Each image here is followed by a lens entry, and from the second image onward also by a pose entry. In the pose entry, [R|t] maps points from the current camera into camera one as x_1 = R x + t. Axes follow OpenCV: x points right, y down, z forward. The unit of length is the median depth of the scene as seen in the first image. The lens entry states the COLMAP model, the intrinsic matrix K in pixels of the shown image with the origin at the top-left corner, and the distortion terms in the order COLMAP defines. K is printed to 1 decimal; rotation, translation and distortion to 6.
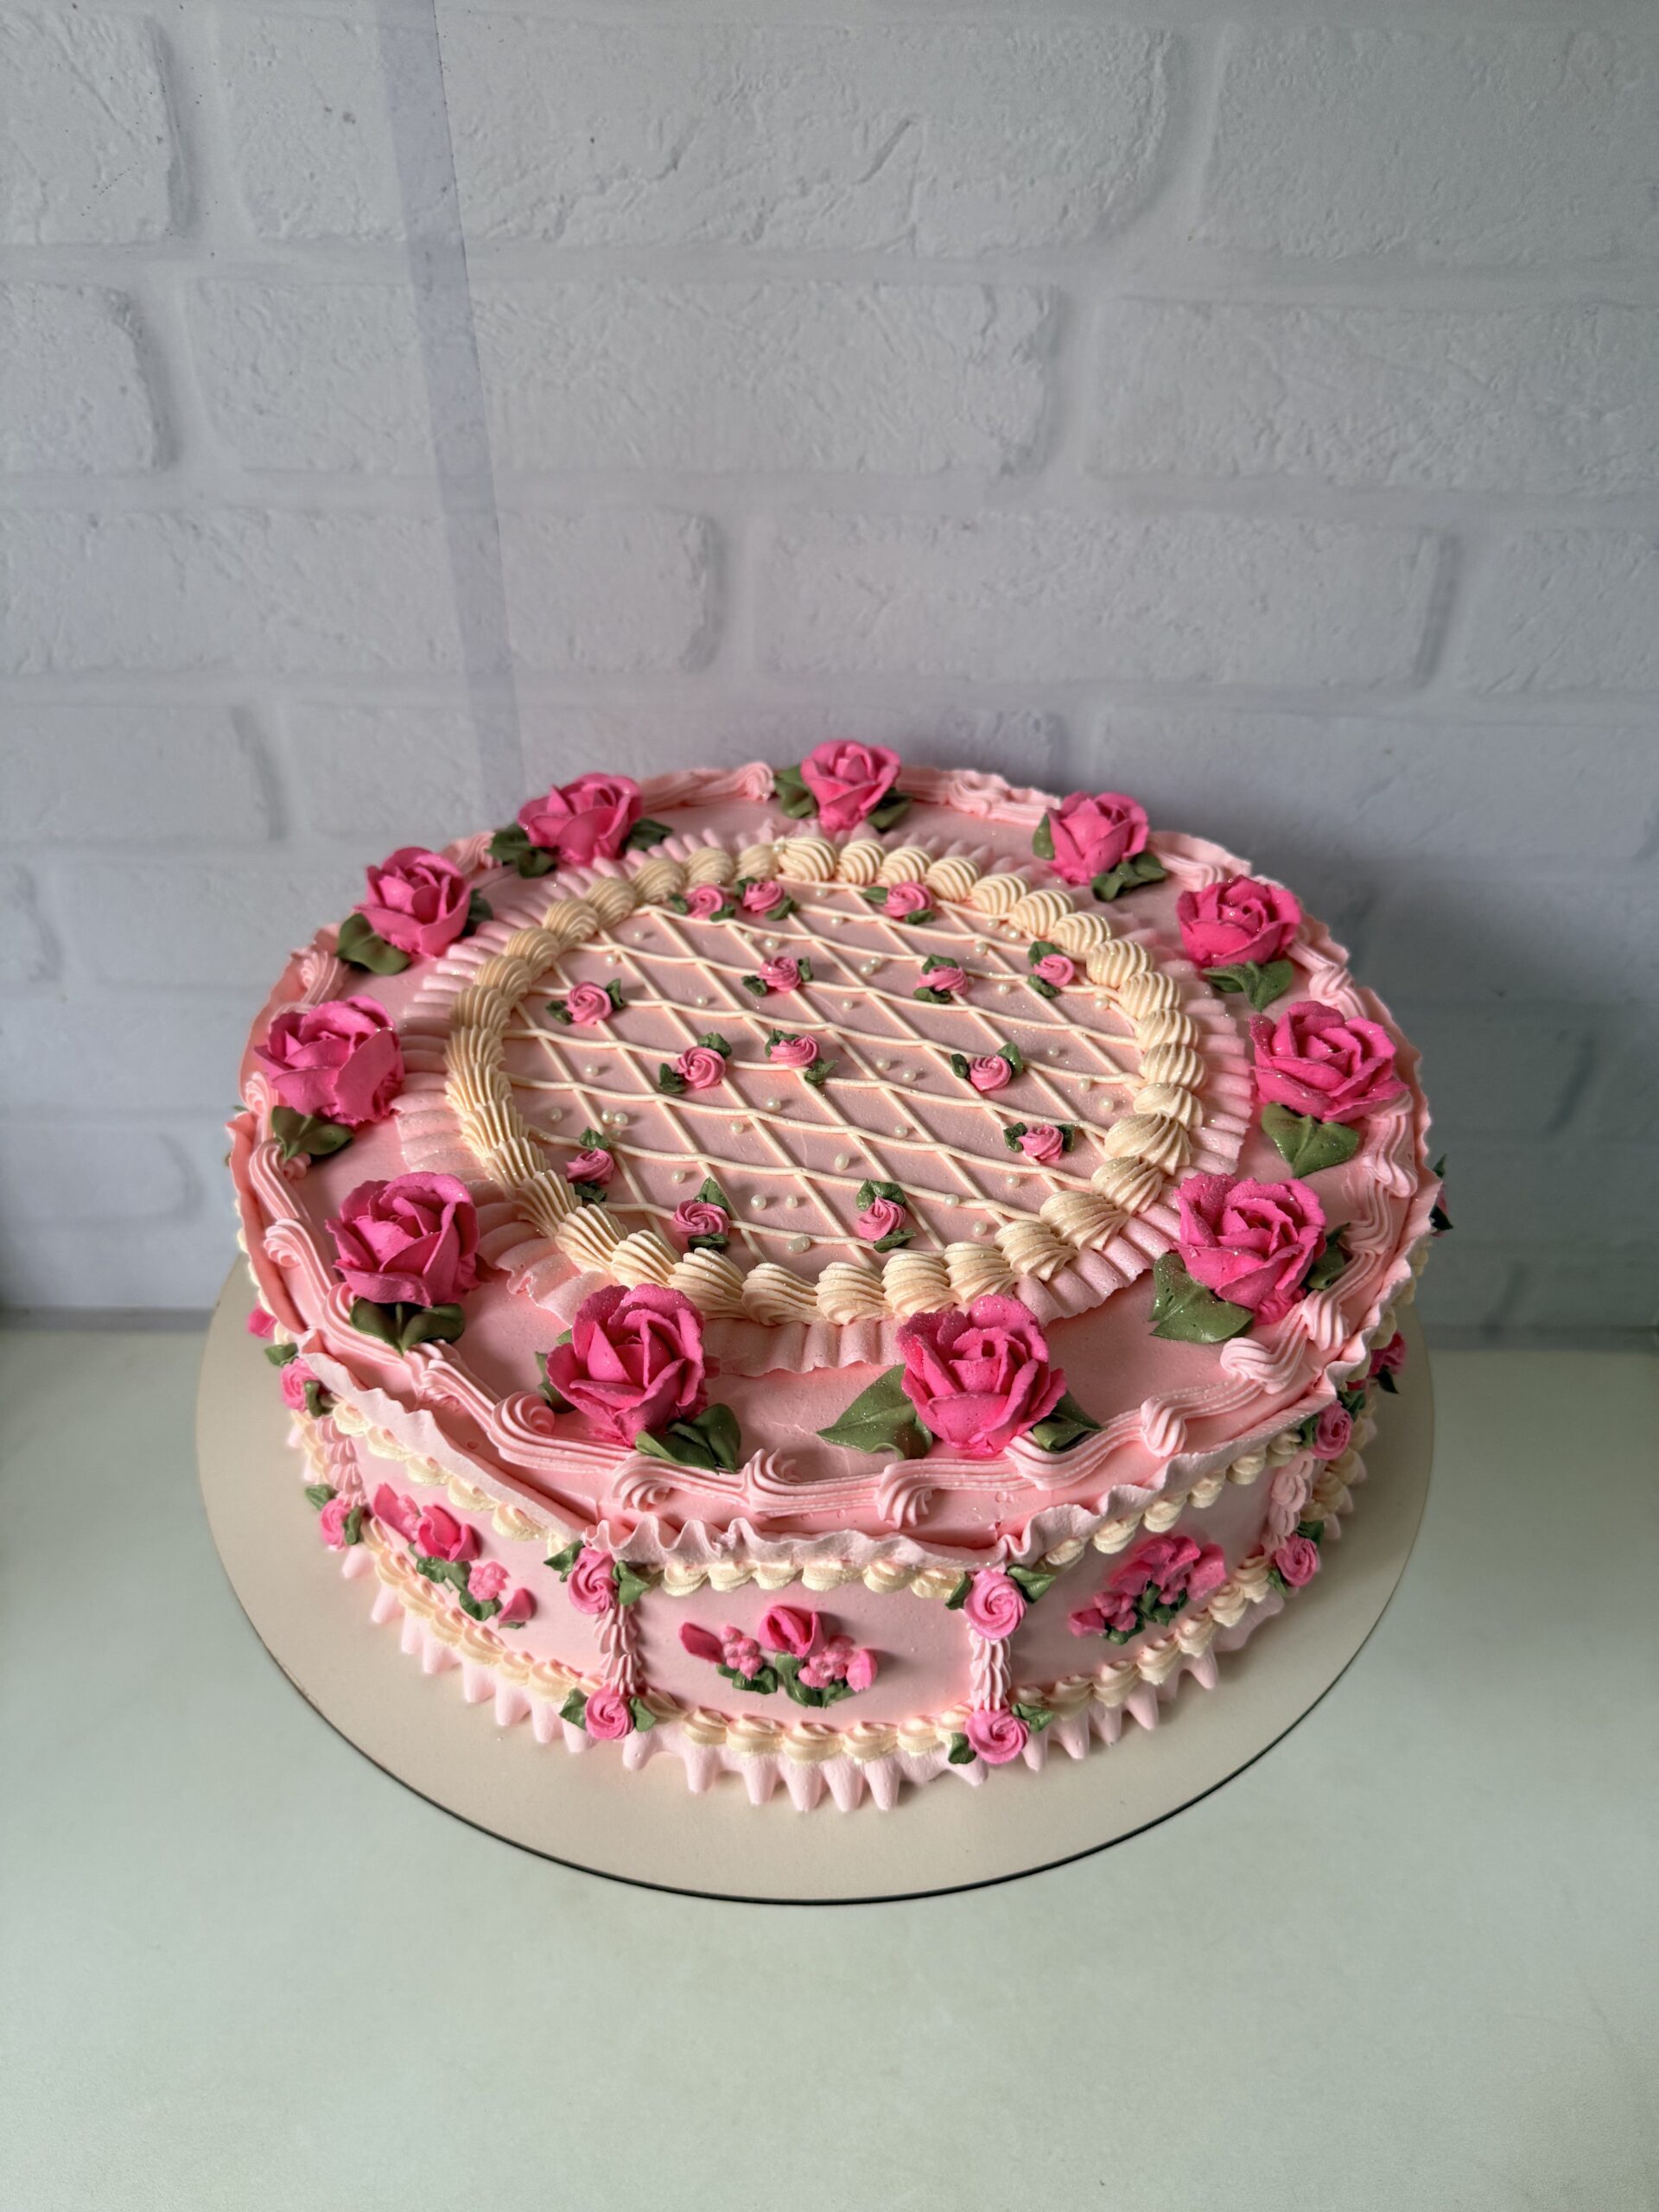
lens RADIAL K [[1438.0, 0, 833.3], [0, 1438.0, 1101.4], [0, 0, 1]] dist [-0.032725, 0.008939]
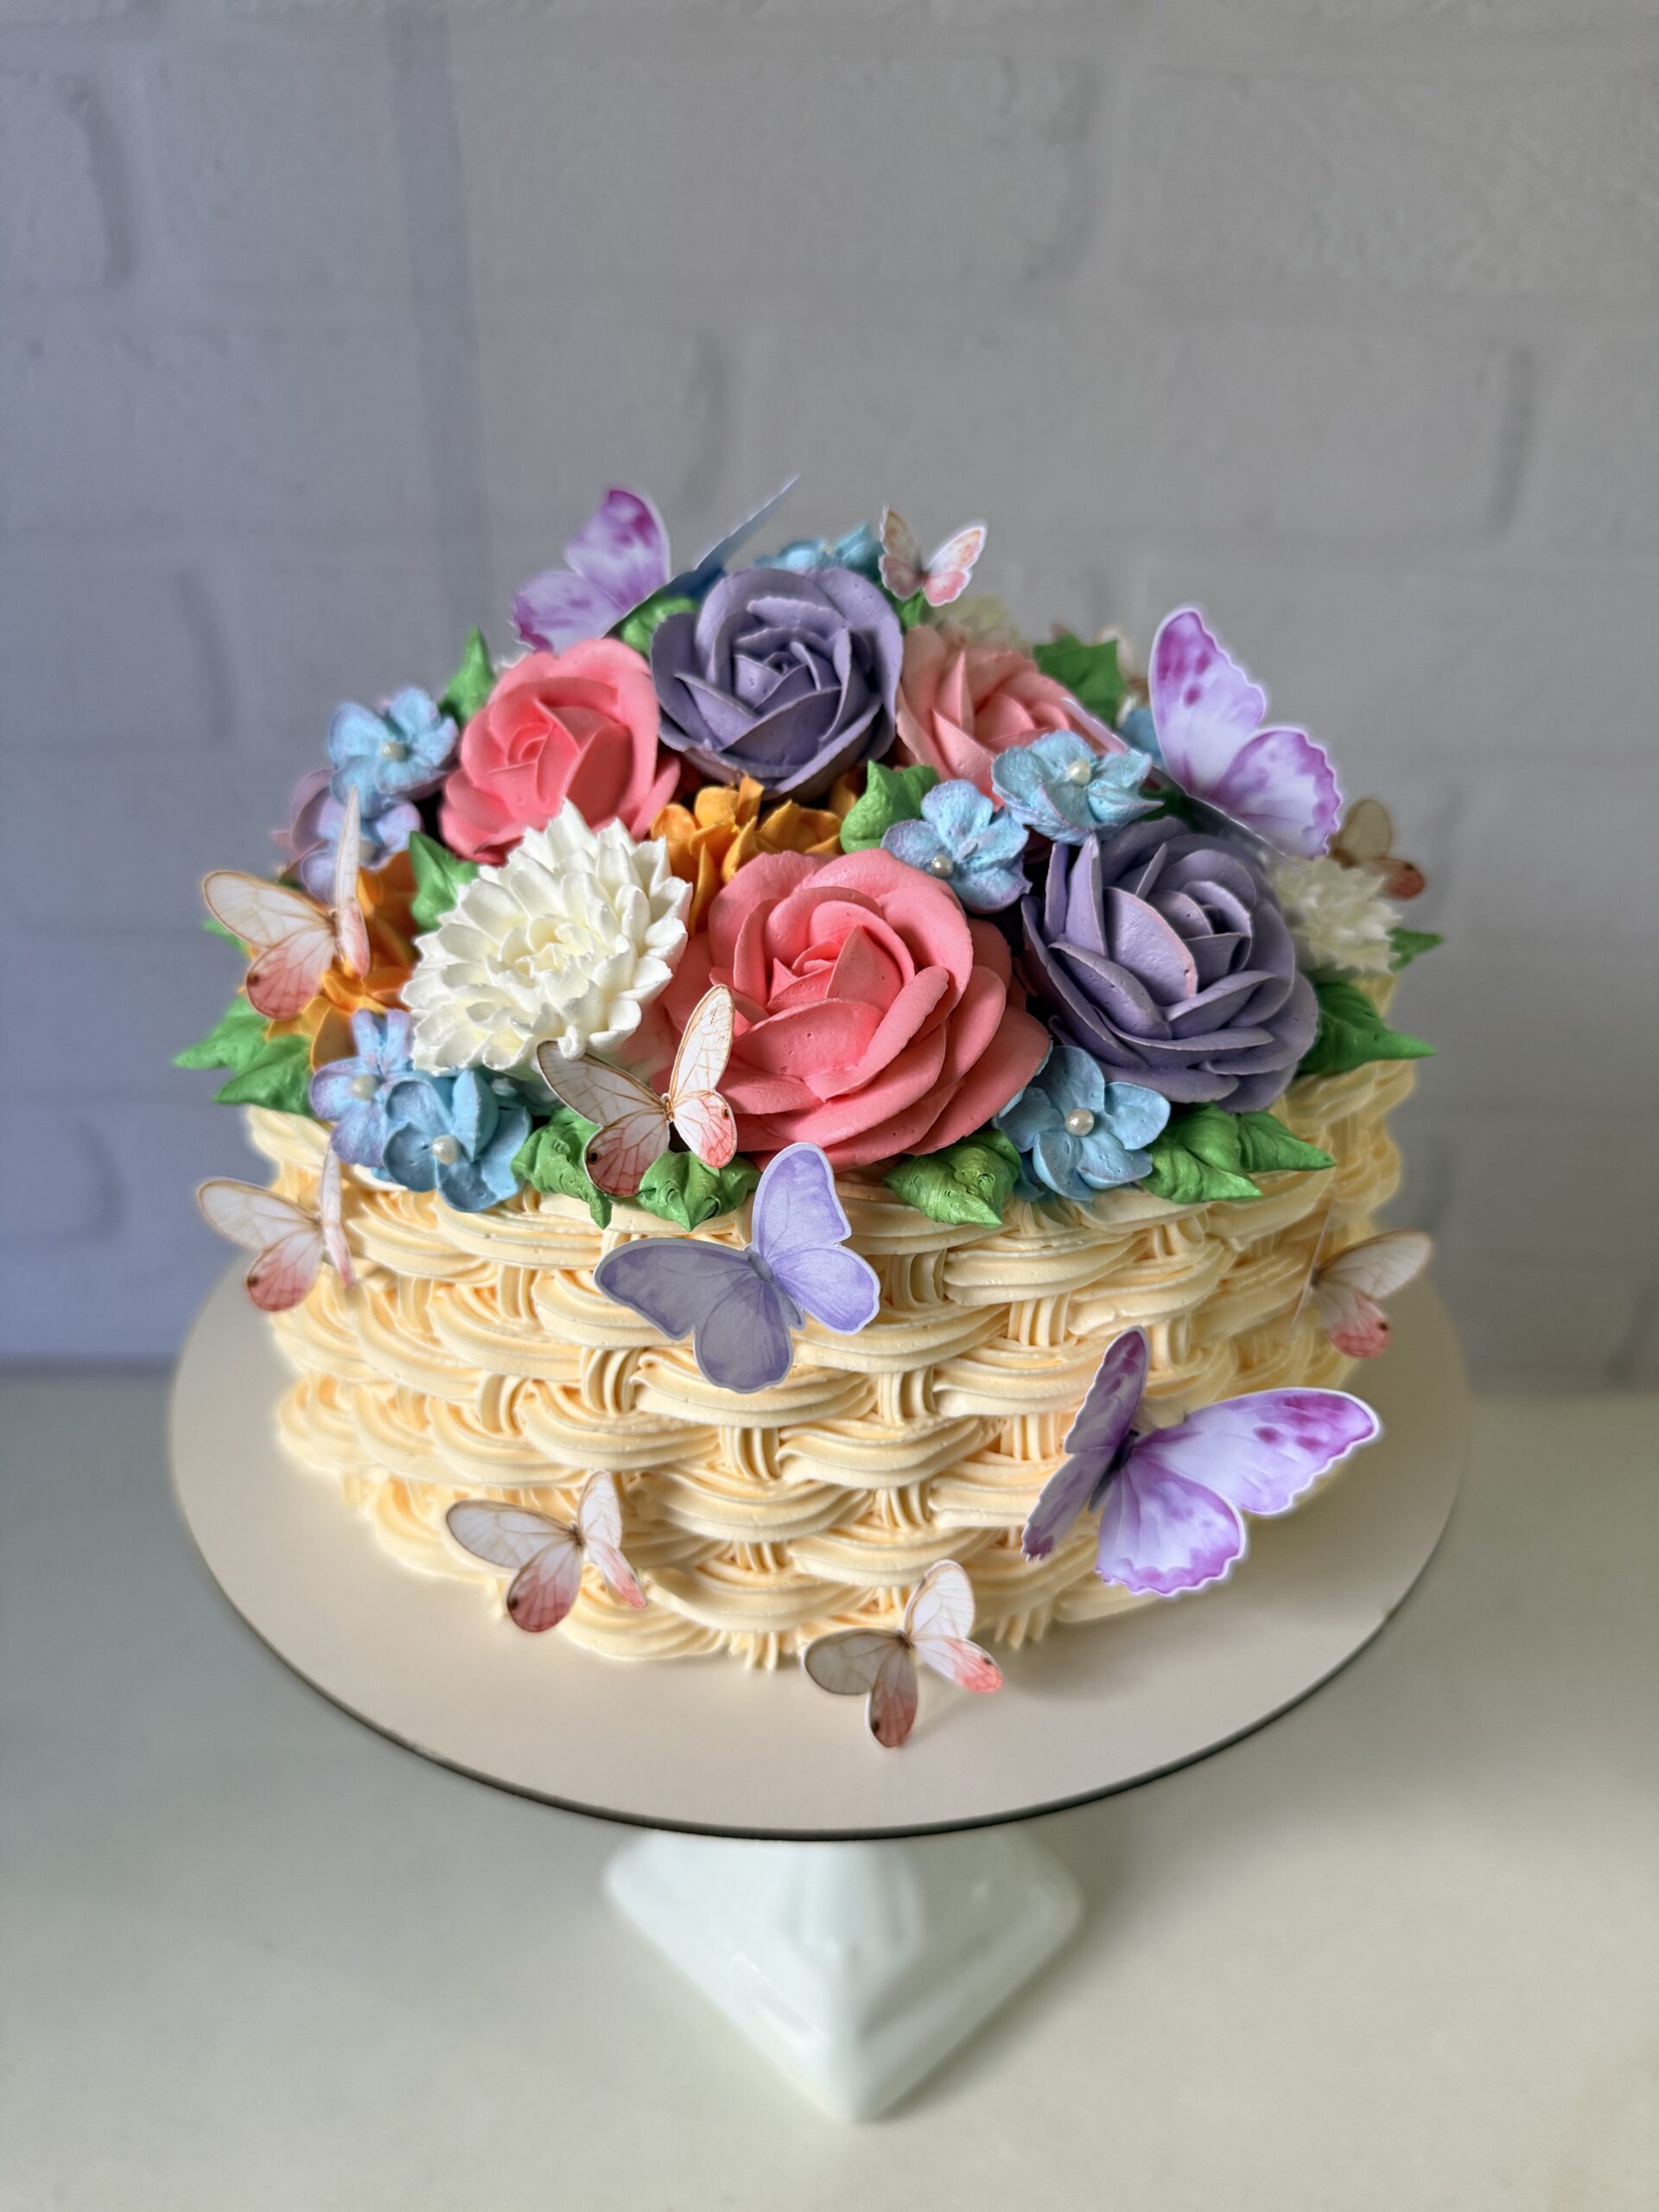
lens RADIAL K [[1438.0, 0, 834.7], [0, 1438.0, 1107.8], [0, 0, 1]] dist [-0.032725, 0.008939]
pose [[0.999935, -0.007591, -0.008467, -0.000961], [0.005884, 0.982535, -0.185983, 0.250871], [0.009731, 0.185921, 0.982517, 0.201509]]
